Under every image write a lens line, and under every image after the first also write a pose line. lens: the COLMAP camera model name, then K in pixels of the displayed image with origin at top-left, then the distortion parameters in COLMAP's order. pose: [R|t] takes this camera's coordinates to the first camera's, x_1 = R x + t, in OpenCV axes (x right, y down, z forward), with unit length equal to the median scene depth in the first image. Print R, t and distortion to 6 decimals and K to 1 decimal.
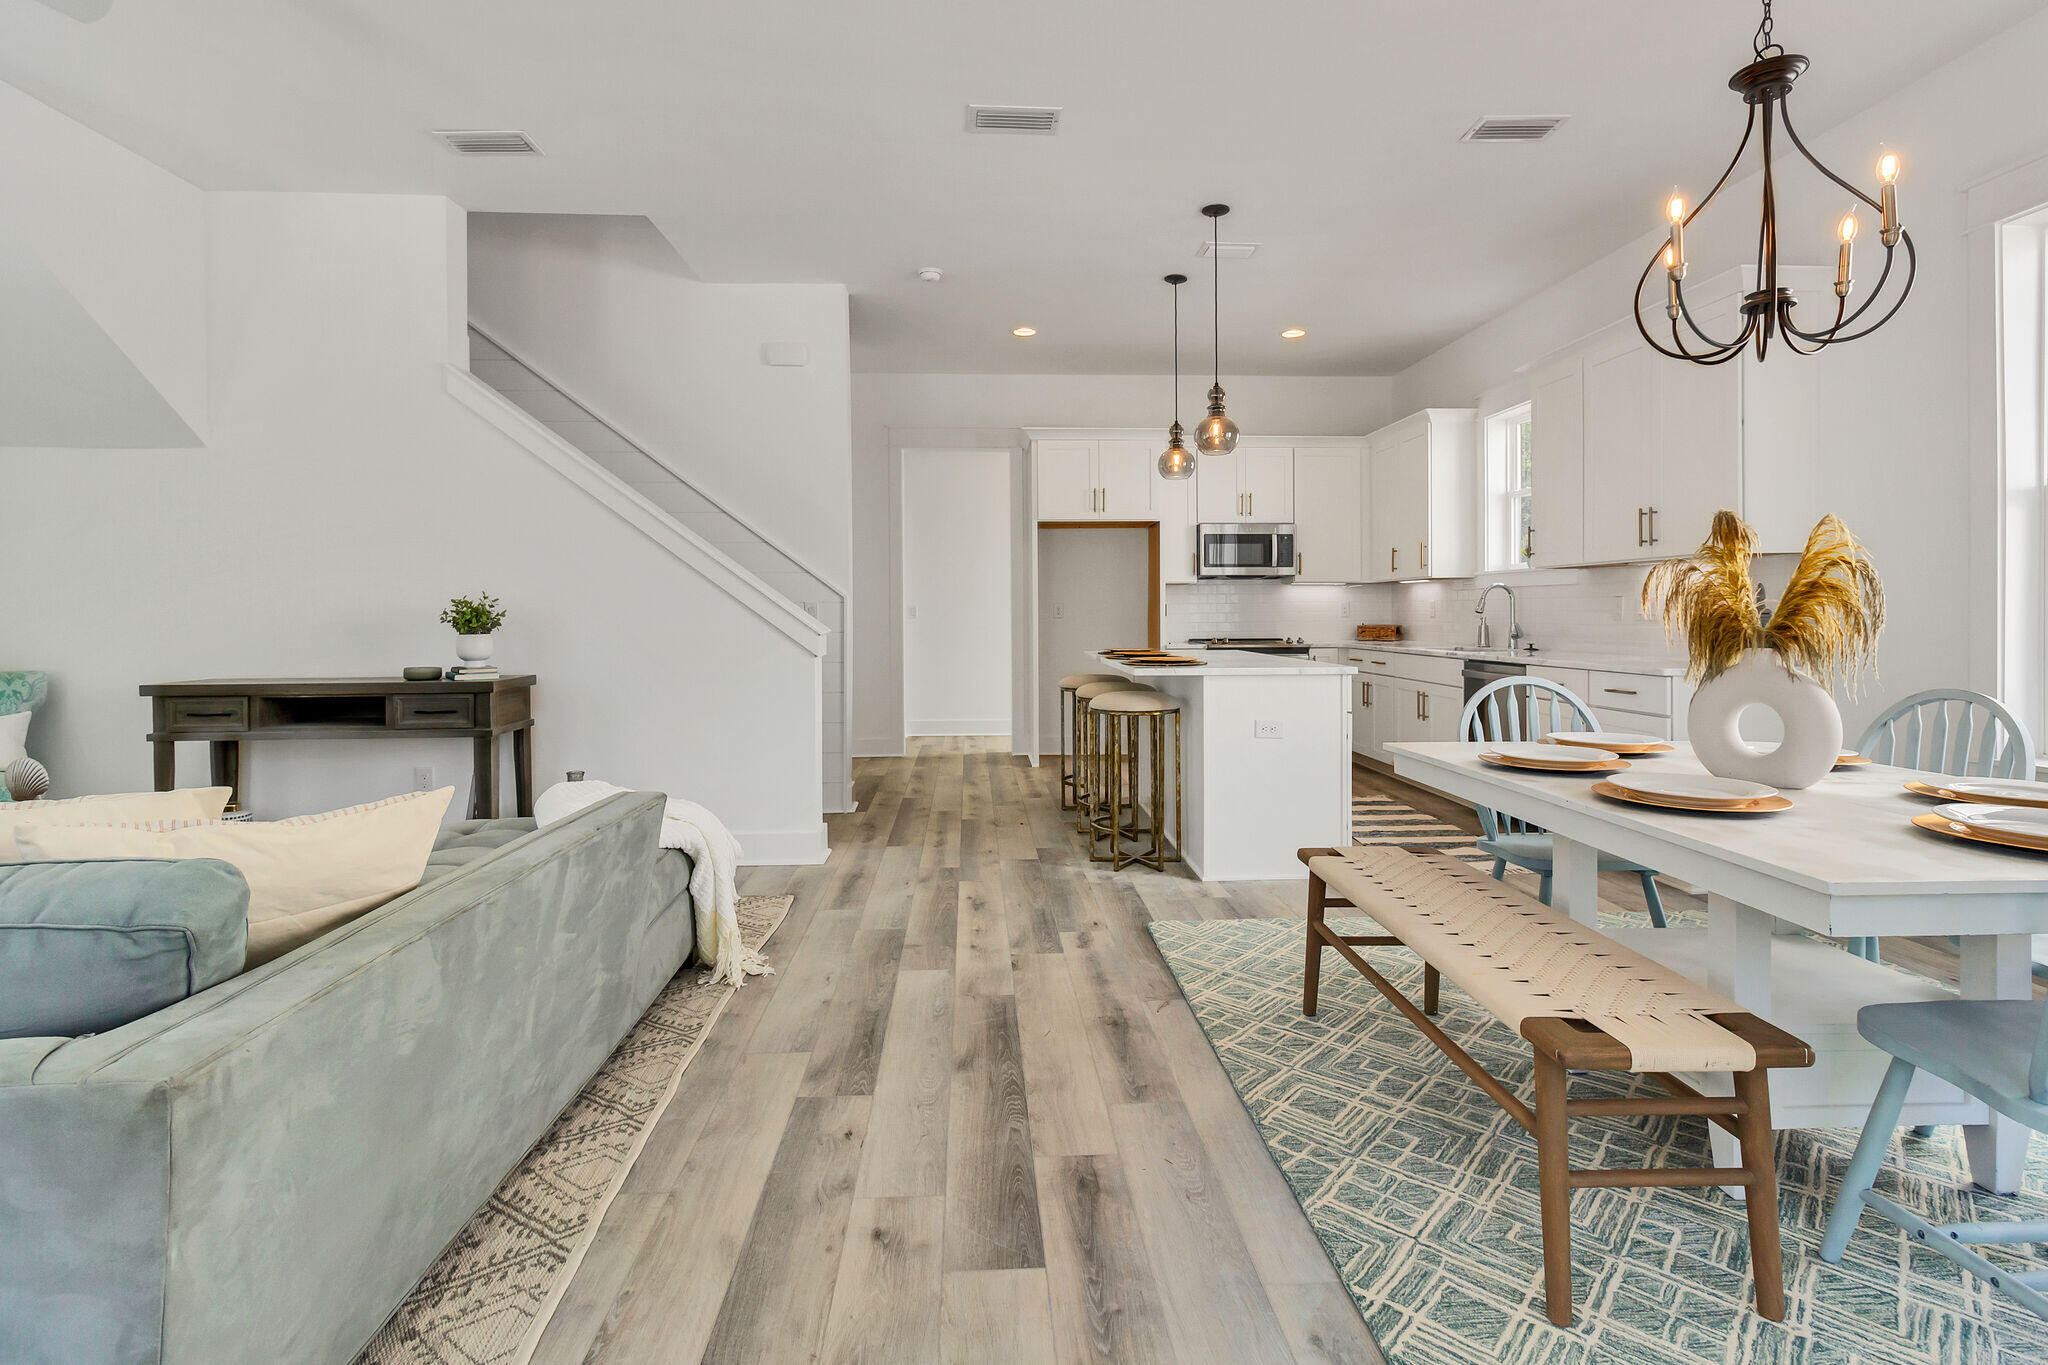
lens RADIAL K [[983.4, 0, 1015.7], [0, 983.4, 617.6], [0, 0, 1]] dist [-0.000508, 0.000069]
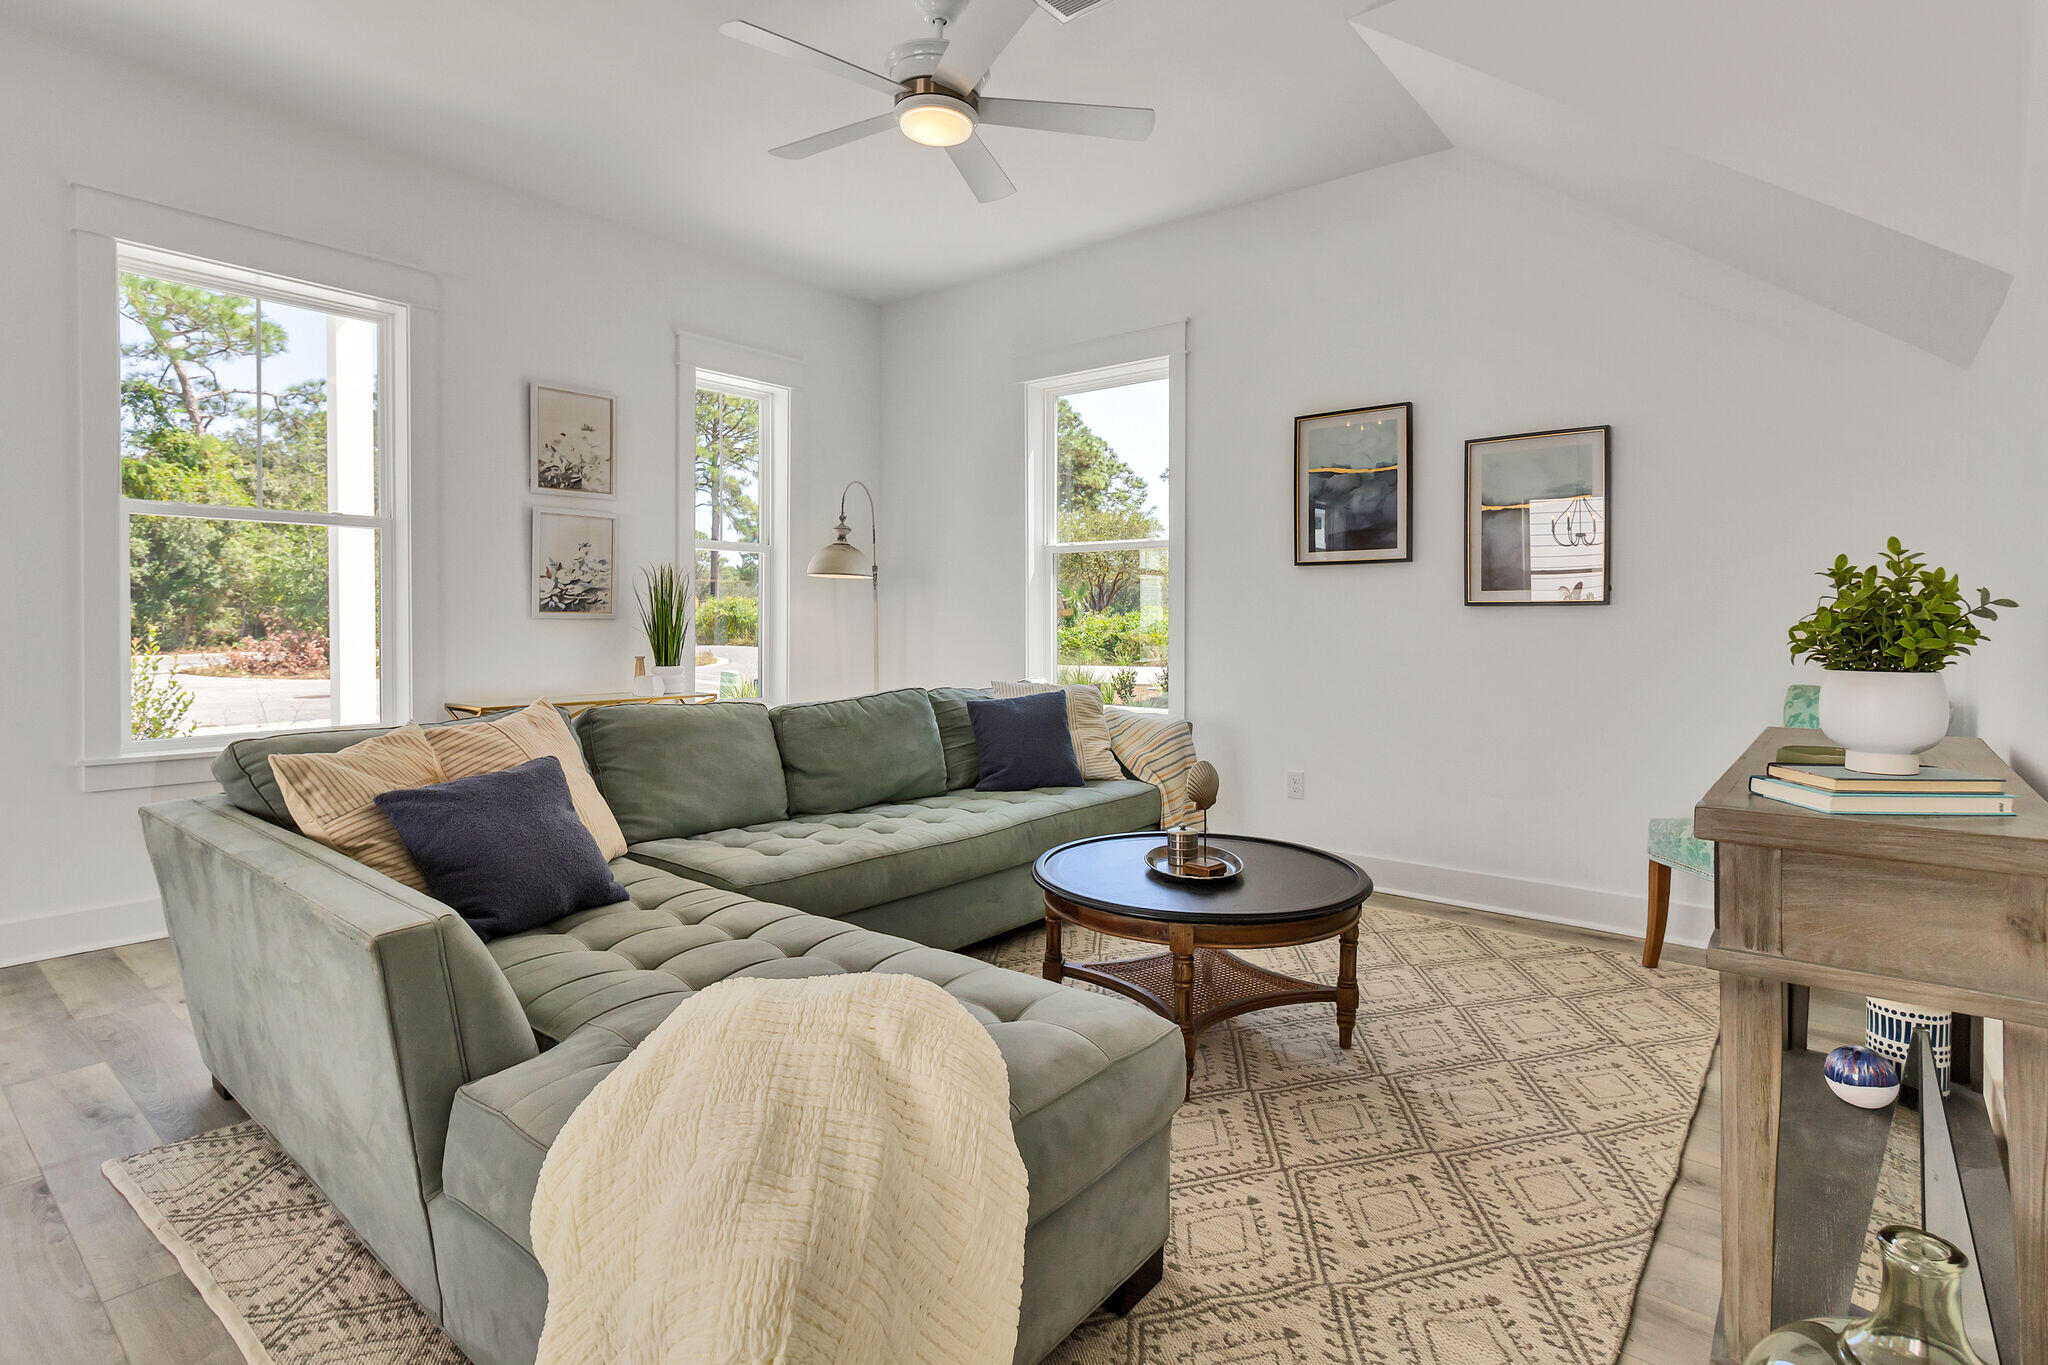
lens RADIAL K [[1017.3, 0, 1050.0], [0, 1017.3, 632.7], [0, 0, 1]] dist [0.000332, 0.000243]
pose [[-0.661613, 0.015178, -0.749692, -0.166198], [-0.003029, 0.999733, 0.022913, -0.003766], [0.749839, 0.017430, -0.661390, 1.477389]]
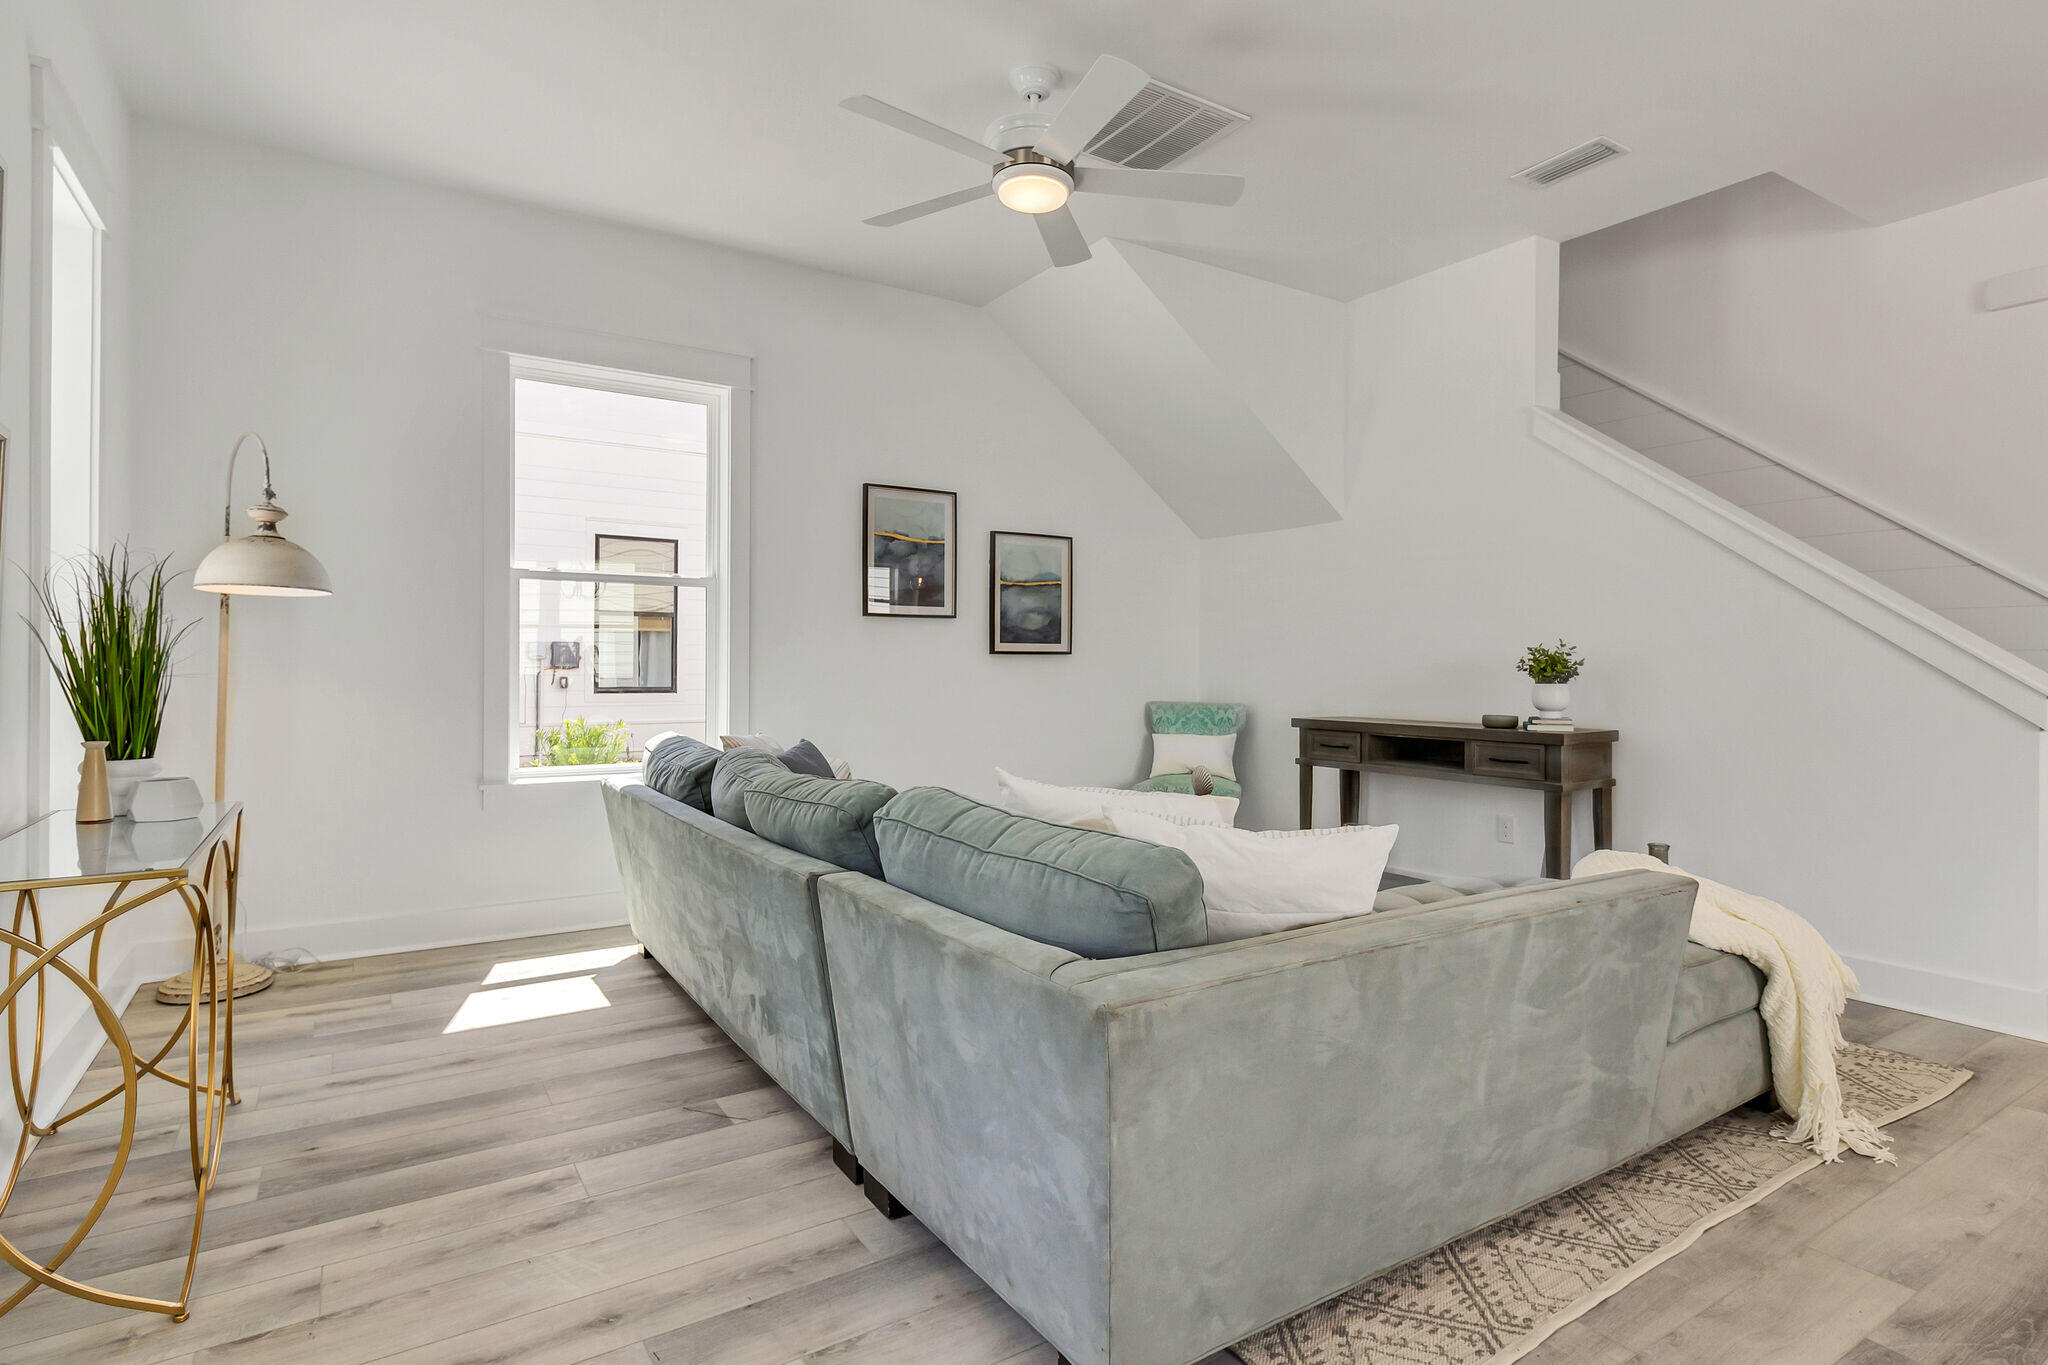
lens RADIAL K [[1042.4, 0, 1030.9], [0, 1042.4, 665.3], [0, 0, 1]] dist [0.007319, 0.000345]
pose [[0.505016, 0.009894, -0.863053, 0.103007], [-0.013593, 0.999901, 0.003508, 0.003246], [0.863003, 0.009960, 0.505101, 0.069240]]
